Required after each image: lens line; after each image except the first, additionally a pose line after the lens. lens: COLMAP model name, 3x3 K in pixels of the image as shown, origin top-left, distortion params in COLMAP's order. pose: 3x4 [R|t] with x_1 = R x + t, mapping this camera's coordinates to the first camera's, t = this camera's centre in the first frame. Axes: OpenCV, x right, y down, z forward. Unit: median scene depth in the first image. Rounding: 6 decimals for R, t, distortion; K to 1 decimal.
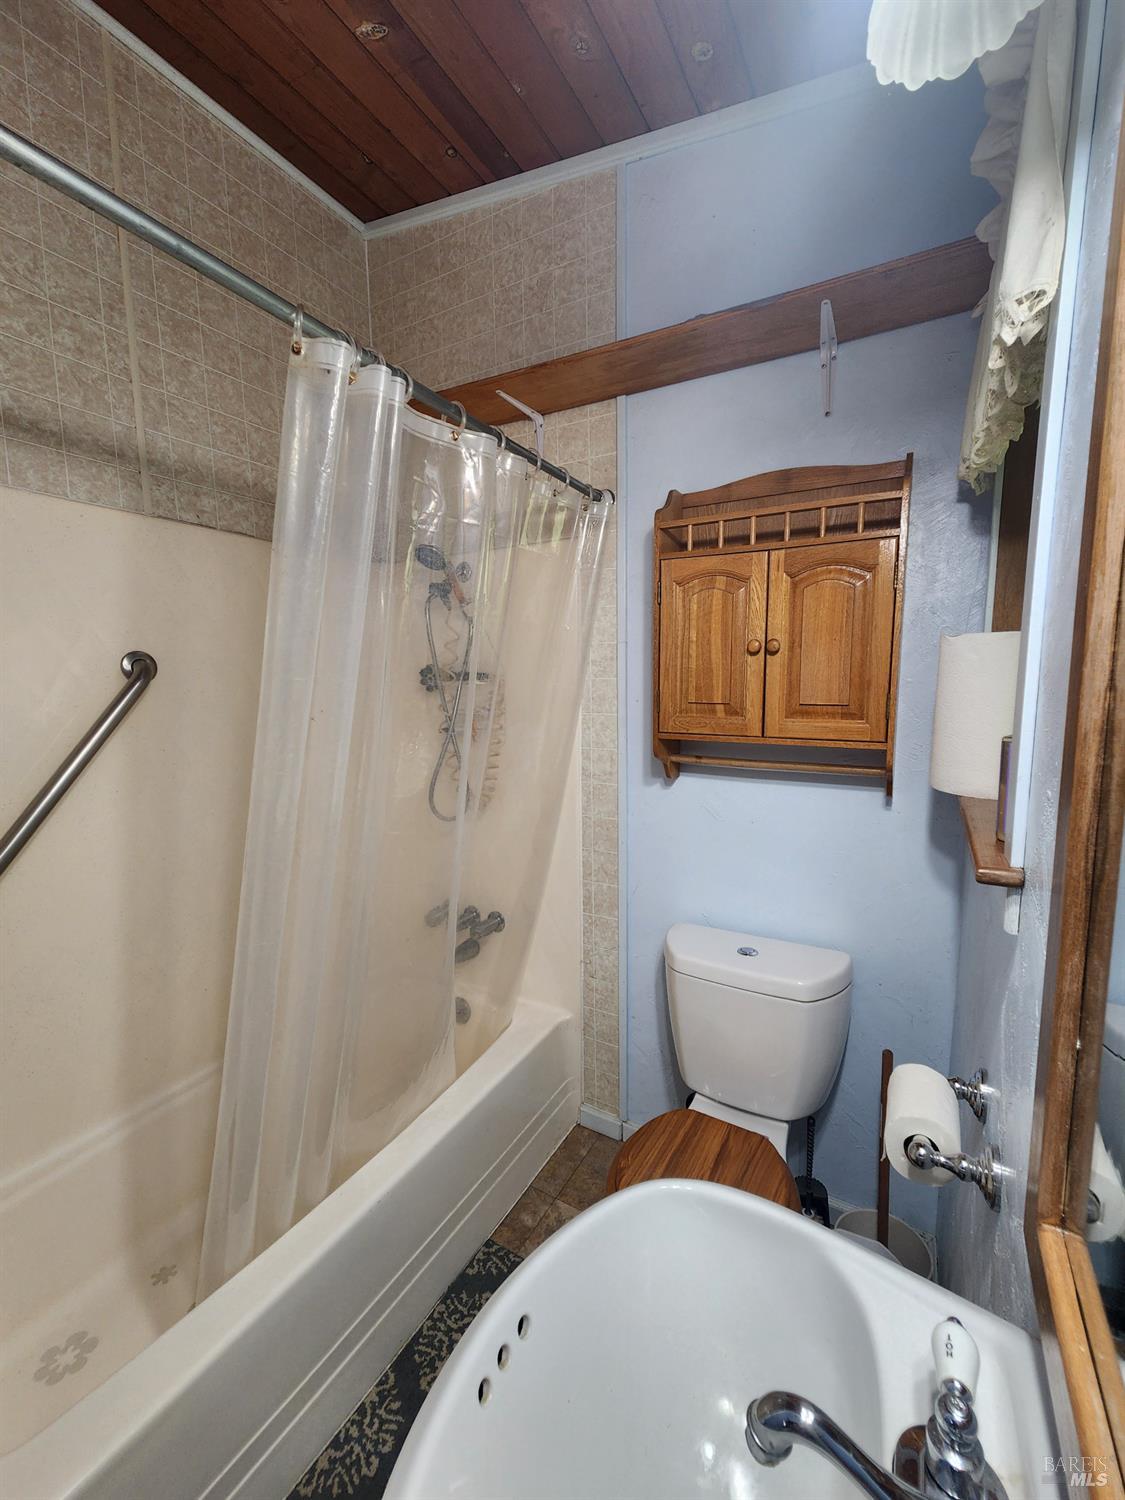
lens RADIAL K [[614.2, 0, 564.4], [0, 614.2, 752.6], [0, 0, 1]] dist [0.007925, -0.004592]
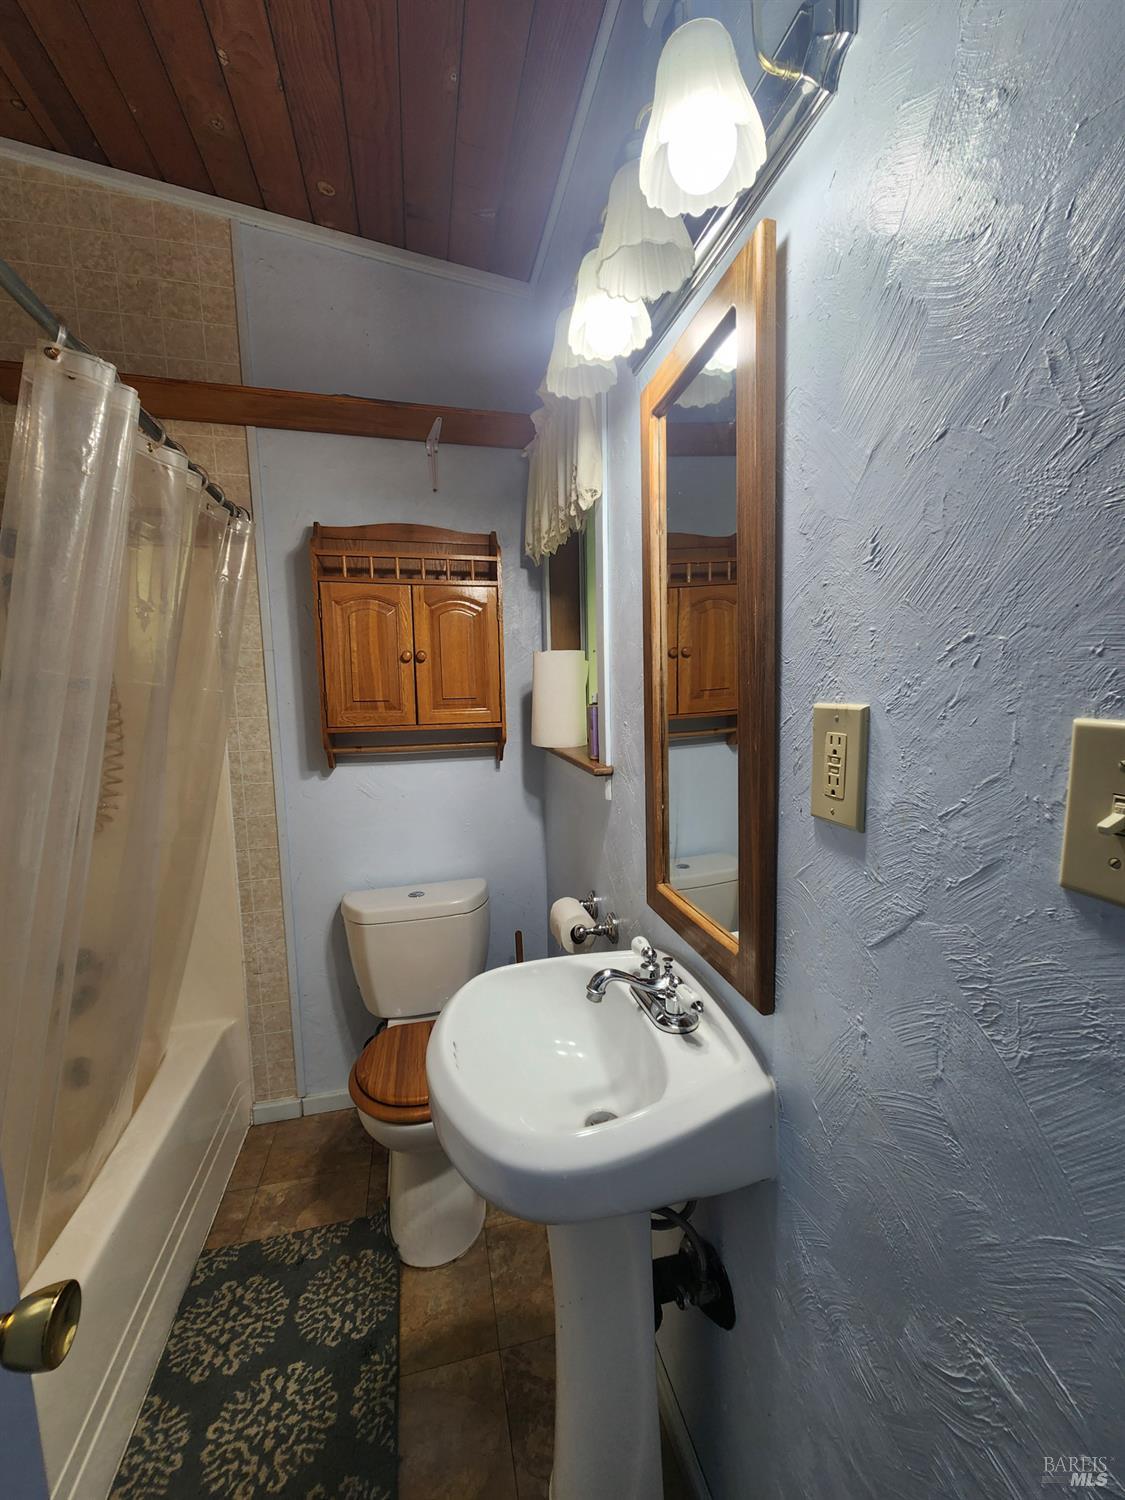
lens RADIAL K [[614.2, 0, 575.1], [0, 614.2, 748.7], [0, 0, 1]] dist [0.007925, -0.004592]
pose [[0.725960, -0.076710, 0.683446, -0.323670], [0.098093, 0.995149, 0.007501, 0.047103], [-0.680706, 0.061596, 0.729963, -0.181811]]
